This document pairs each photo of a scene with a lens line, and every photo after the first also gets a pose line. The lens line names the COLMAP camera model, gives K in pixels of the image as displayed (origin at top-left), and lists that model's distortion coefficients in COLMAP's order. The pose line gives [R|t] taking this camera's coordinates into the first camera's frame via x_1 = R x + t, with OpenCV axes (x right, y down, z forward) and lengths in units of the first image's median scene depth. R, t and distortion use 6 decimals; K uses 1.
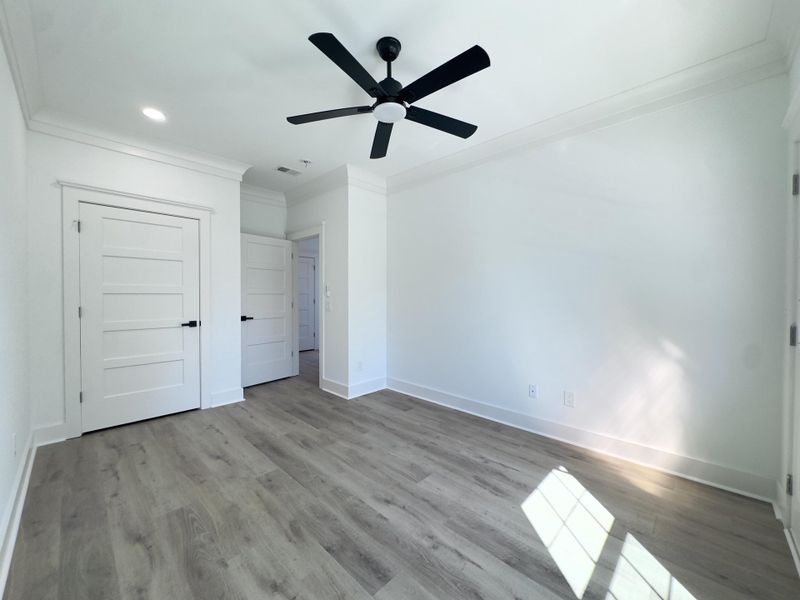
lens RADIAL K [[317.7, 0, 399.4], [0, 317.7, 298.9], [0, 0, 1]] dist [-0.000598, -0.000085]
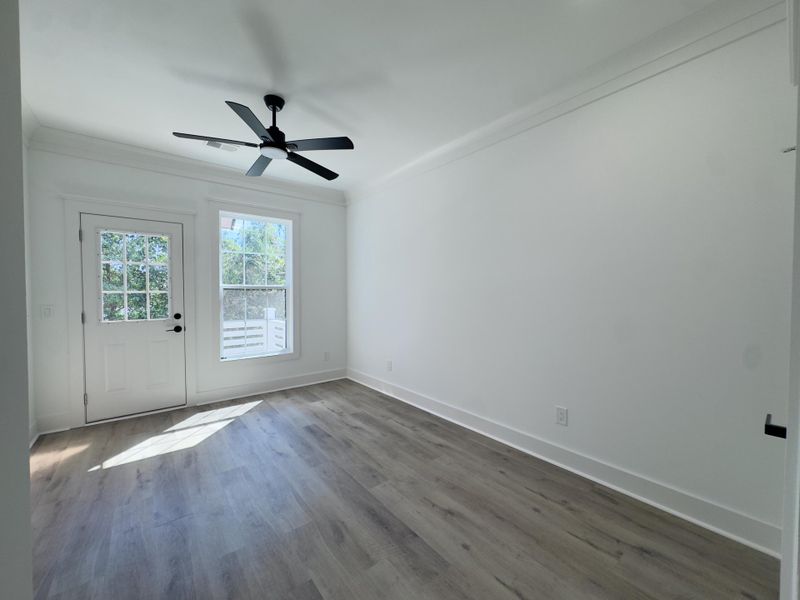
lens RADIAL K [[317.7, 0, 399.4], [0, 317.7, 298.9], [0, 0, 1]] dist [-0.000598, -0.000085]
pose [[-0.991894, -0.004376, 0.126995, -0.636506], [0.000342, 0.999311, 0.037105, -0.047956], [-0.127070, 0.036848, -0.991209, 2.047851]]
